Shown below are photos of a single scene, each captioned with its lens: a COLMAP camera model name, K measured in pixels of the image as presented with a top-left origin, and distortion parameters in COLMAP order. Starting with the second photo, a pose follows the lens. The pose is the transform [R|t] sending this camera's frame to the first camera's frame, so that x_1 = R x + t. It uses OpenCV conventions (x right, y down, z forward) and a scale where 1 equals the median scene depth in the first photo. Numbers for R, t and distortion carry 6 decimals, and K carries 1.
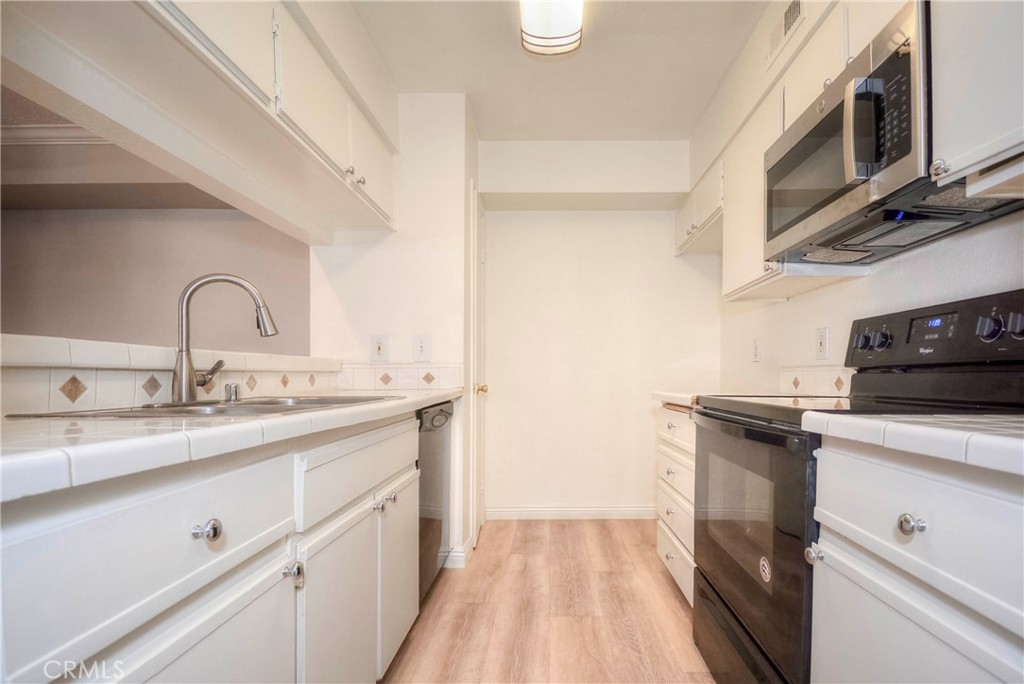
lens RADIAL K [[465.5, 0, 545.1], [0, 465.5, 435.2], [0, 0, 1]] dist [0.019013, -0.012902]
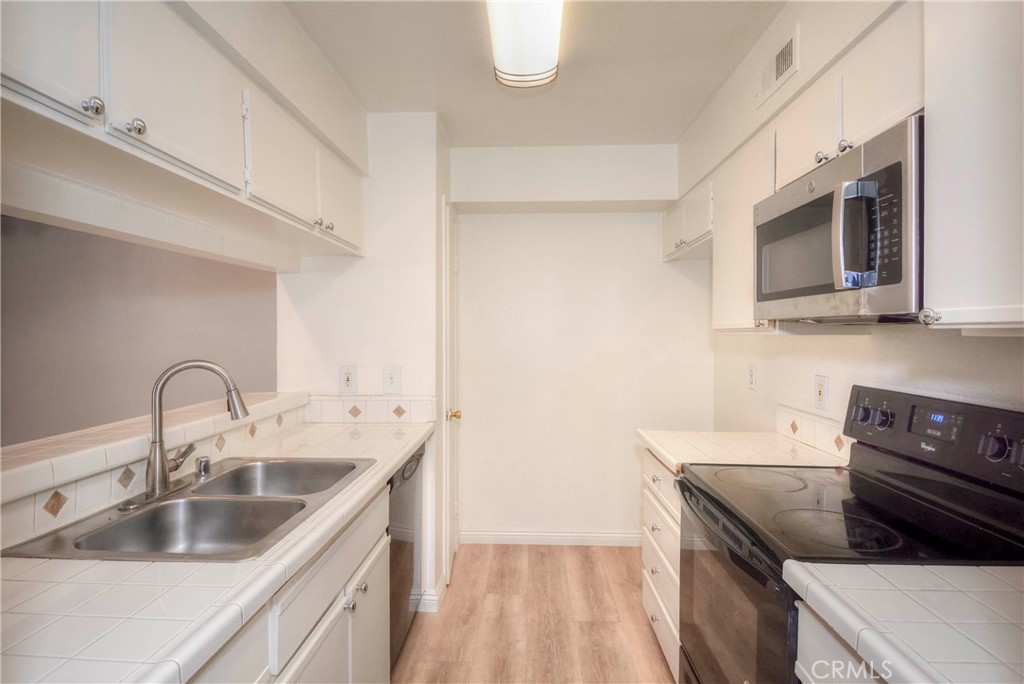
lens RADIAL K [[525.2, 0, 503.4], [0, 525.2, 334.3], [0, 0, 1]] dist [0.013333, -0.009753]
pose [[0.998797, -0.003392, -0.048912, 0.017565], [0.003605, 0.999984, 0.004263, -0.320687], [0.048896, -0.004435, 0.998794, -0.067862]]
